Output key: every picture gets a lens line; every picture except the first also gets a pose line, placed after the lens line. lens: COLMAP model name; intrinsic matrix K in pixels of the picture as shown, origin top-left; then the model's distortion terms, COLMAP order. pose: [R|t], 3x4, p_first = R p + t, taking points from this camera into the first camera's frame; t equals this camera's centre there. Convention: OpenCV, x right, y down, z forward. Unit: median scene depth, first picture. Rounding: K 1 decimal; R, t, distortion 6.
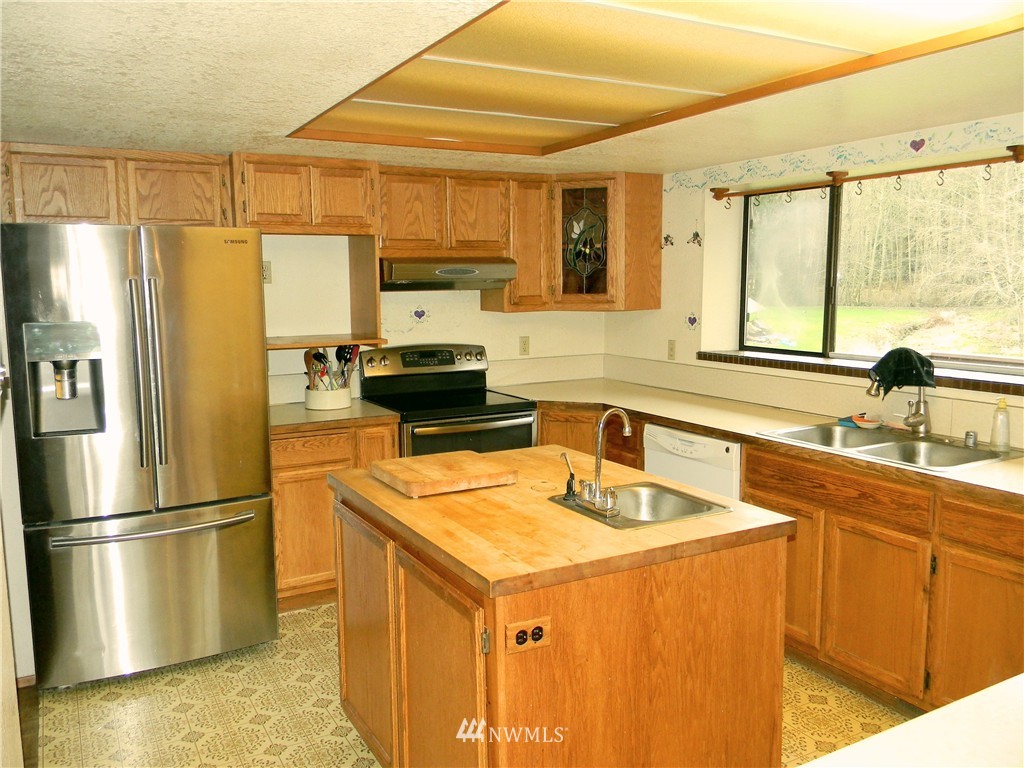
lens RADIAL K [[831.0, 0, 510.5], [0, 831.0, 381.9], [0, 0, 1]] dist [0.012110, -0.015017]
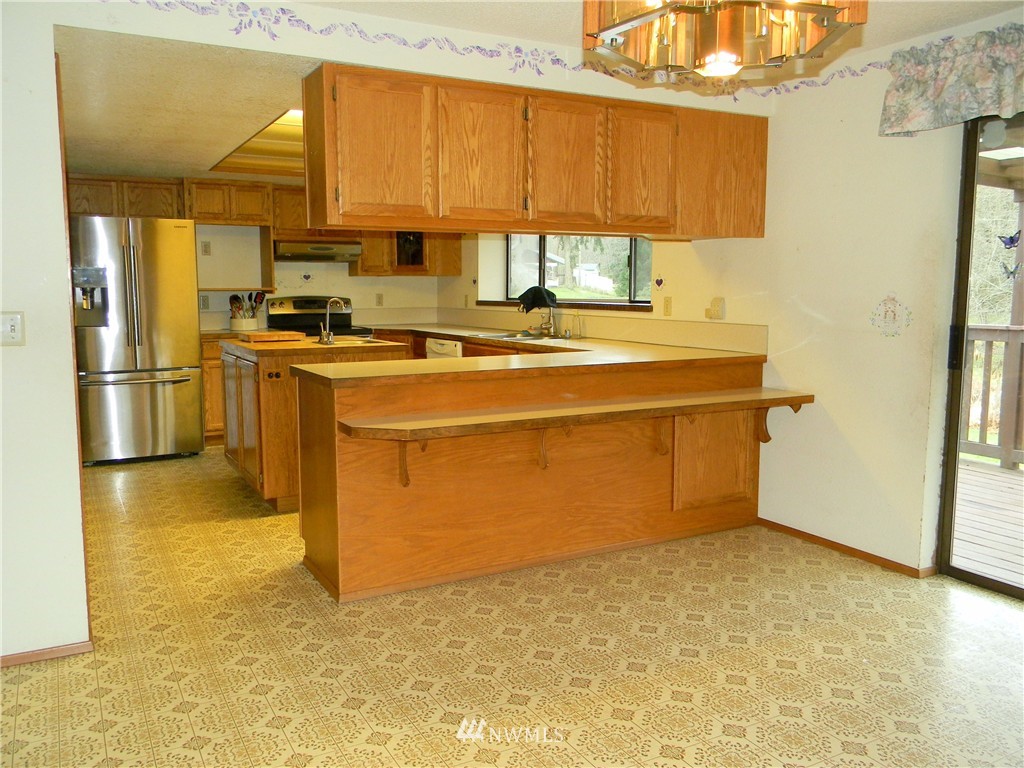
lens RADIAL K [[831.0, 0, 509.1], [0, 831.0, 382.7], [0, 0, 1]] dist [0.012110, -0.015017]
pose [[0.999948, 0.007334, -0.007028, 0.354988], [-0.007395, 0.999934, -0.008780, 0.160789], [0.006963, 0.008831, 0.999937, -0.719413]]
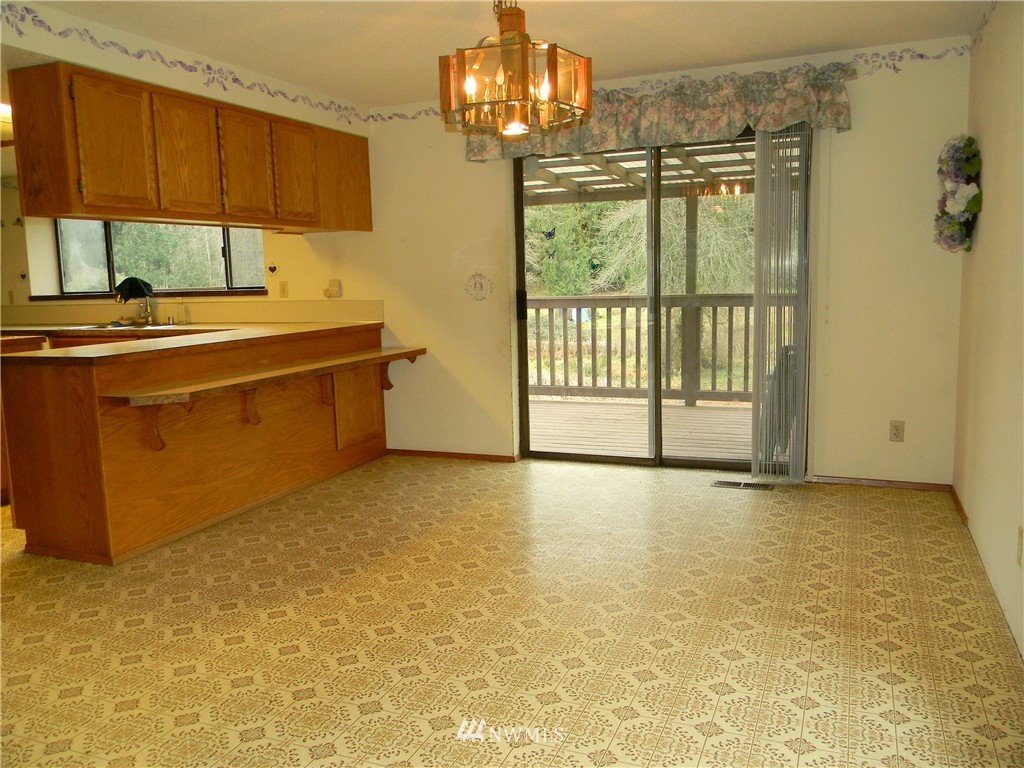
lens RADIAL K [[831.0, 0, 513.5], [0, 831.0, 385.2], [0, 0, 1]] dist [0.012110, -0.015017]
pose [[0.782629, -0.097417, 0.614819, -0.040912], [0.100757, 0.994479, 0.029315, 0.201589], [-0.614280, 0.039005, 0.788123, -0.878442]]
